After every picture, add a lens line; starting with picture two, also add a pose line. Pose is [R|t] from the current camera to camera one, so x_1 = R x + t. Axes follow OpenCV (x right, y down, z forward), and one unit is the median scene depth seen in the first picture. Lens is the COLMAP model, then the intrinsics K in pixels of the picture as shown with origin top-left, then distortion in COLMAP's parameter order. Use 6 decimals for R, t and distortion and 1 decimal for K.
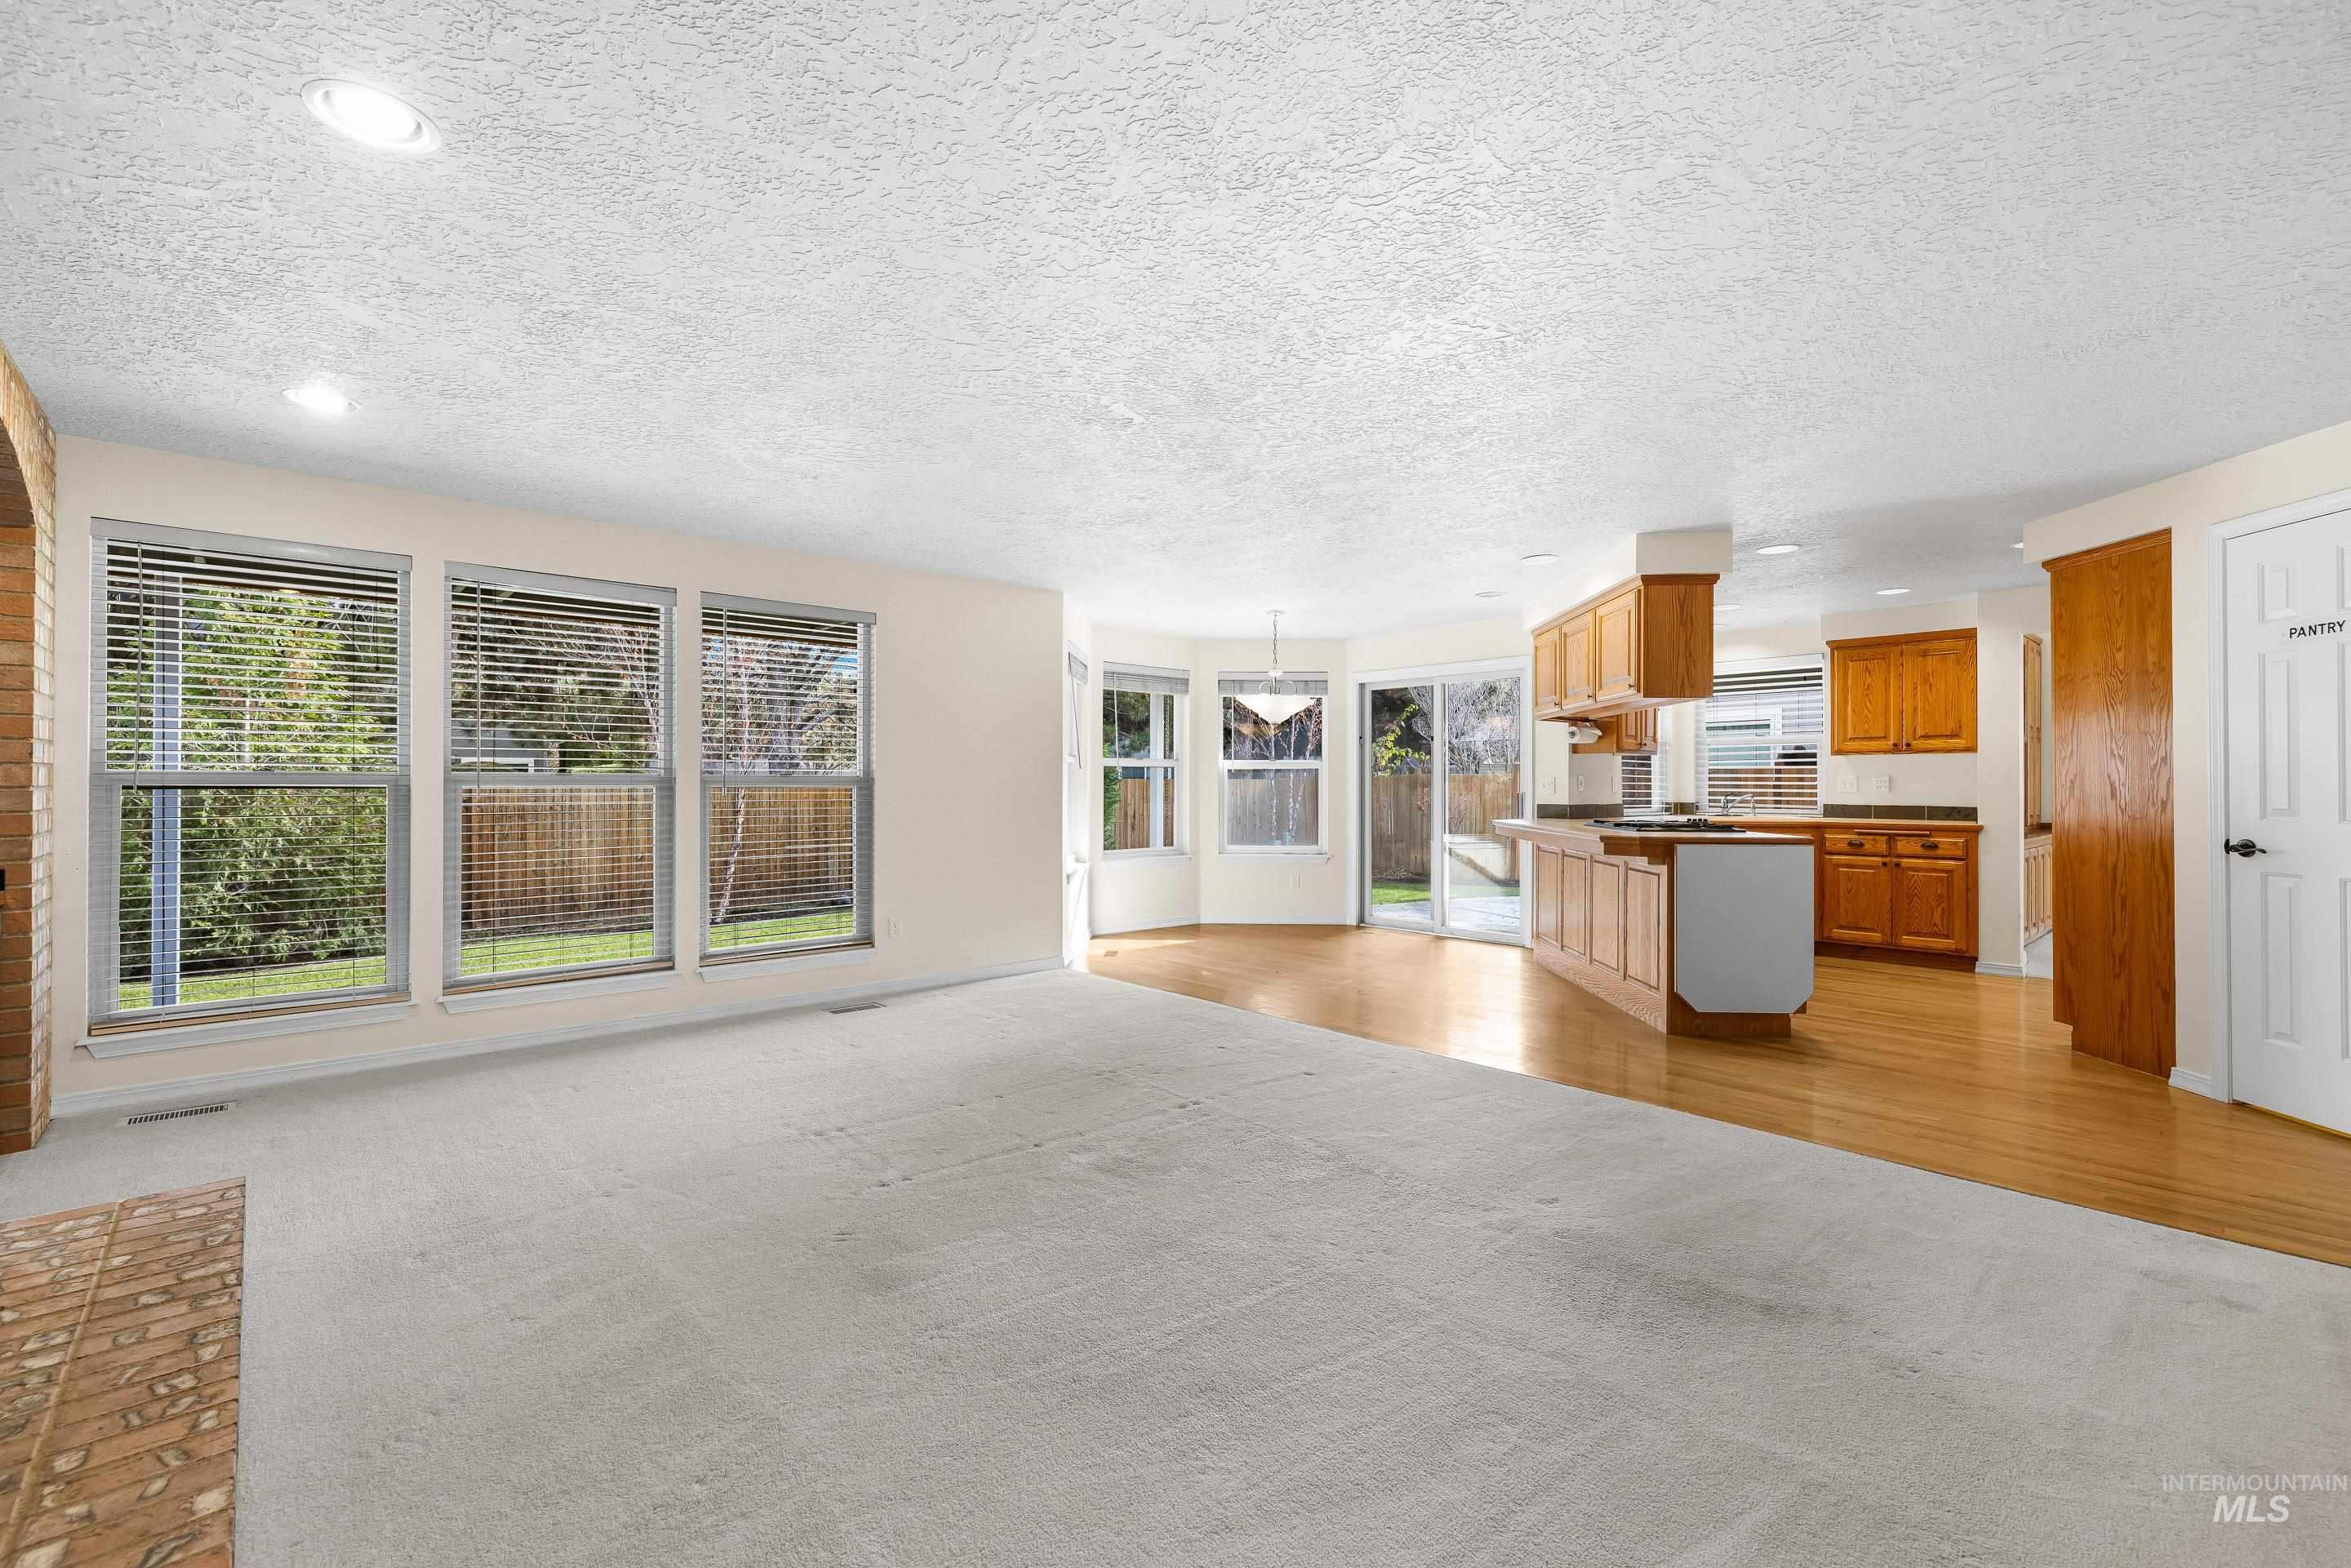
lens RADIAL K [[1016.2, 0, 1173.6], [0, 1016.2, 780.2], [0, 0, 1]] dist [-0.000807, 0.000017]
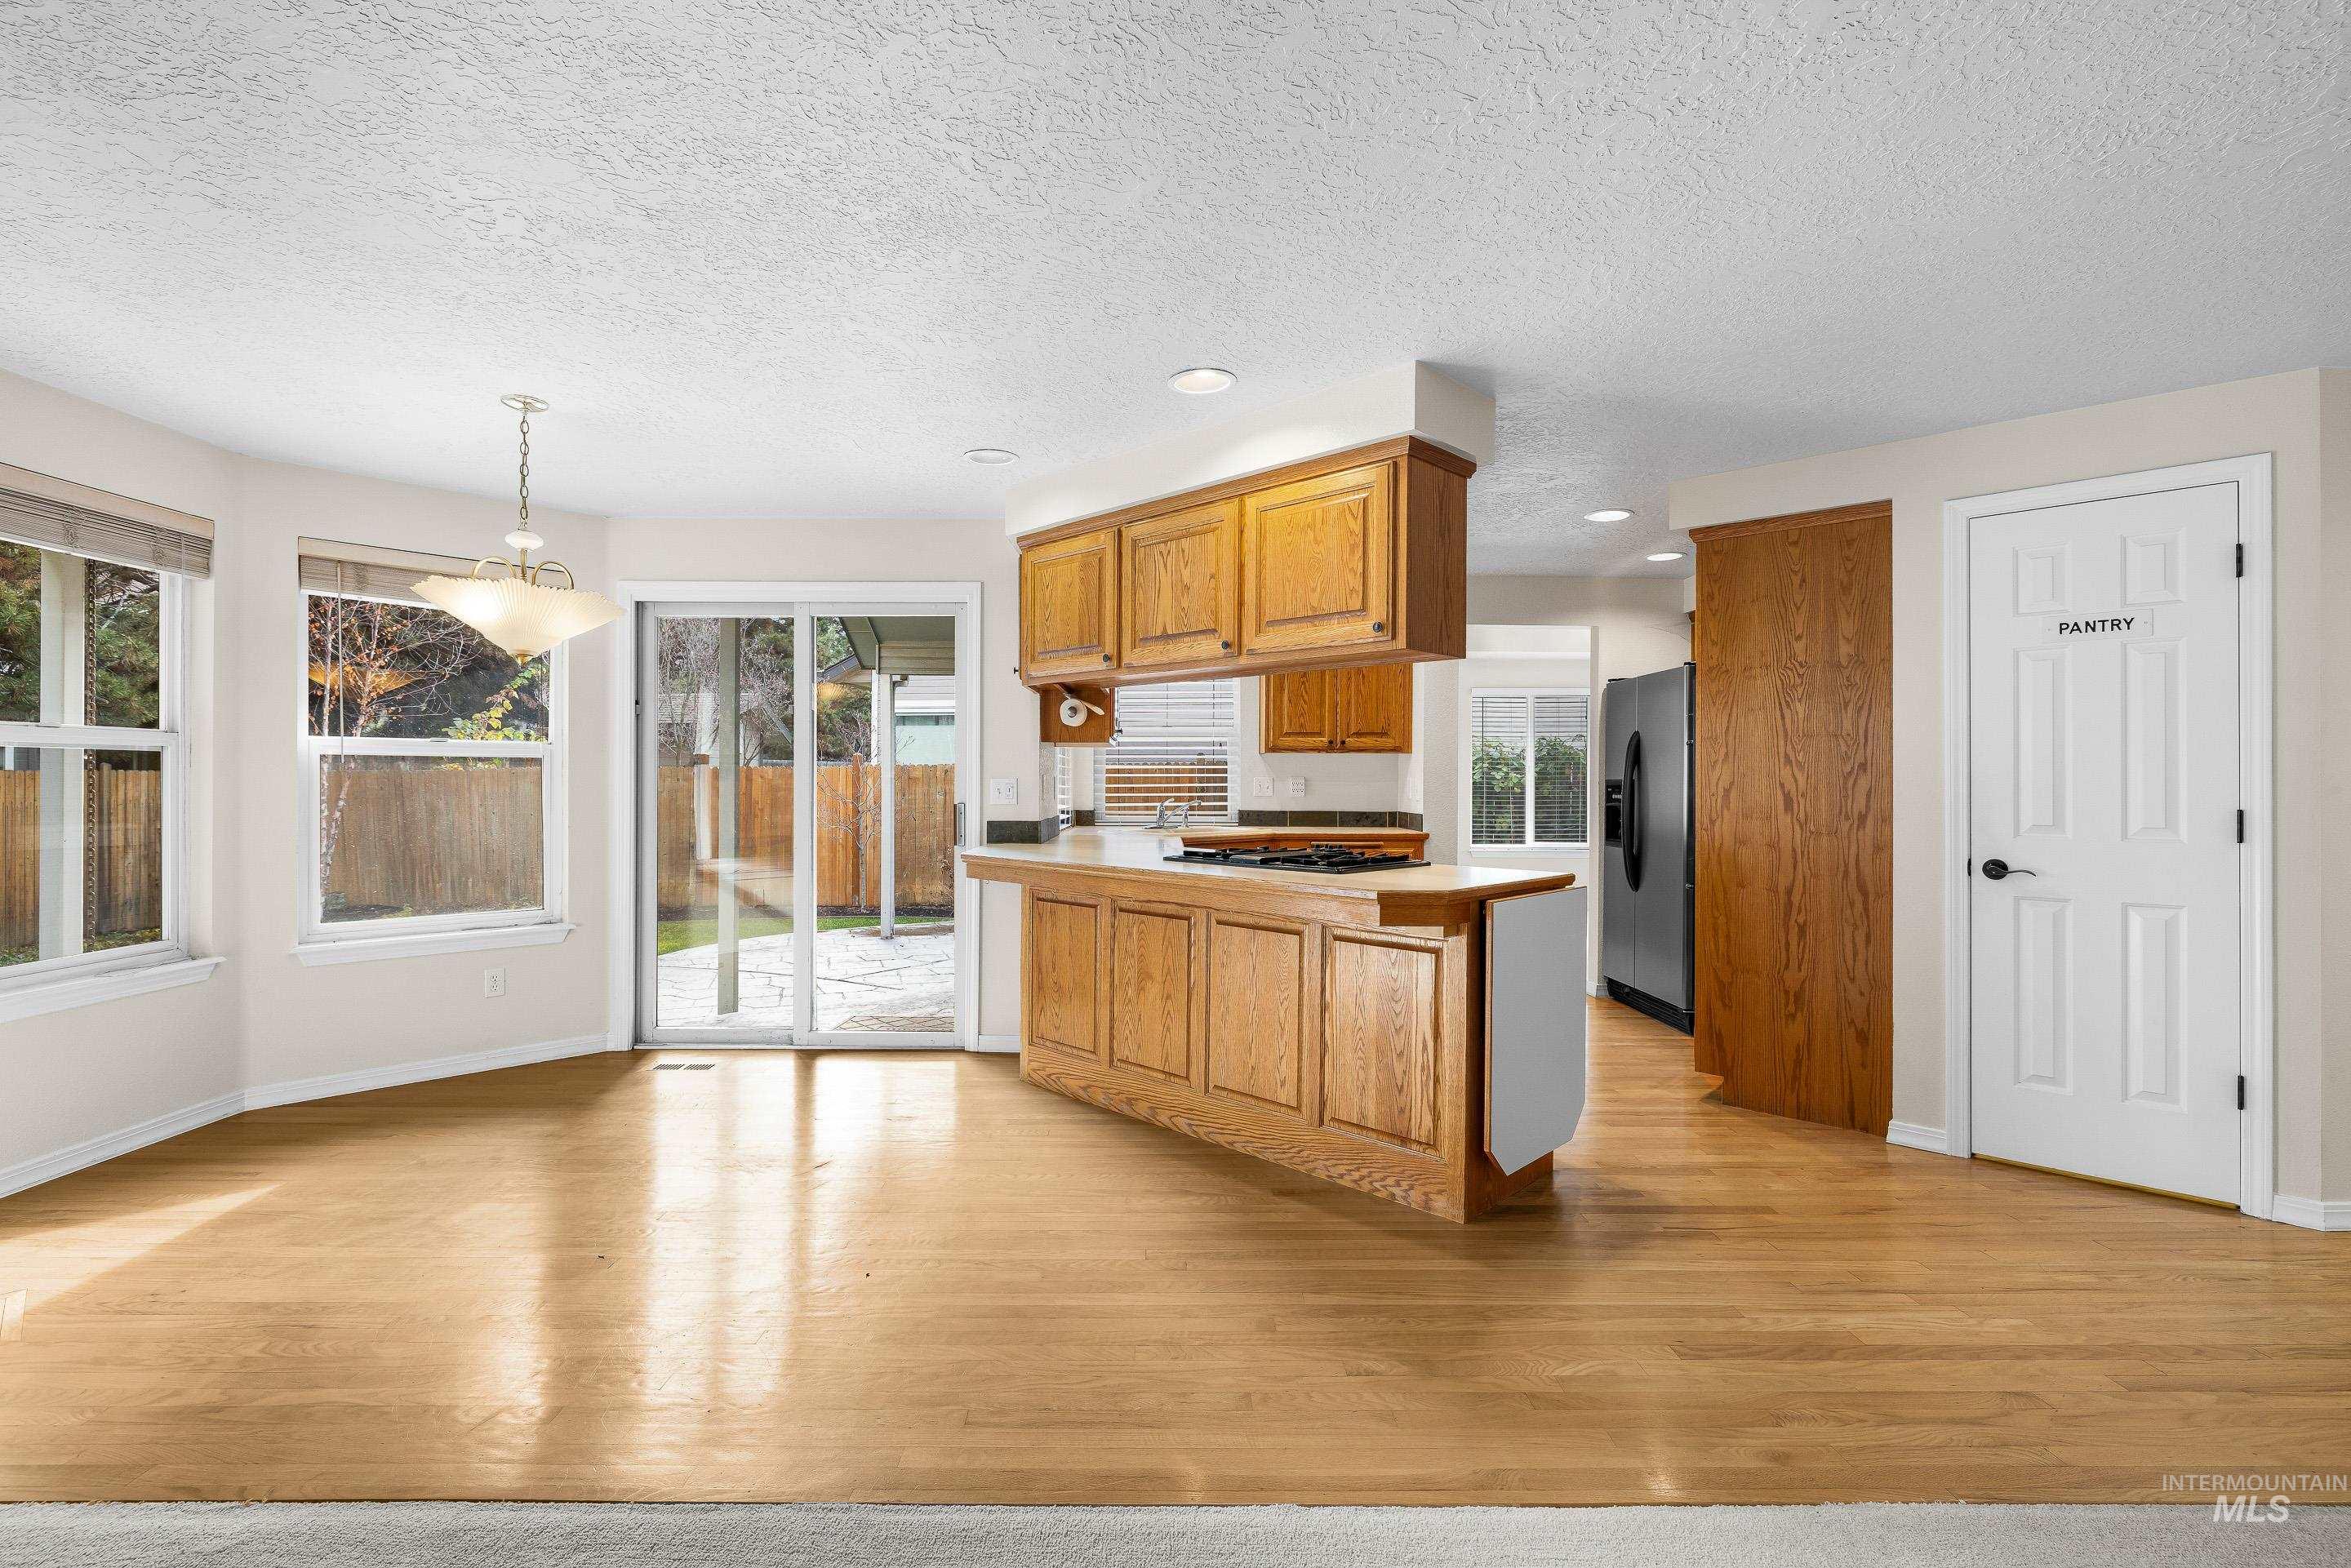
lens RADIAL K [[1065.4, 0, 1183.9], [0, 1065.4, 776.2], [0, 0, 1]] dist [-0.008404, 0.000401]
pose [[0.664519, 0.004663, 0.747257, -0.075929], [-0.006866, 0.999976, -0.000134, -0.006606], [-0.747240, -0.005042, 0.664535, 0.675069]]
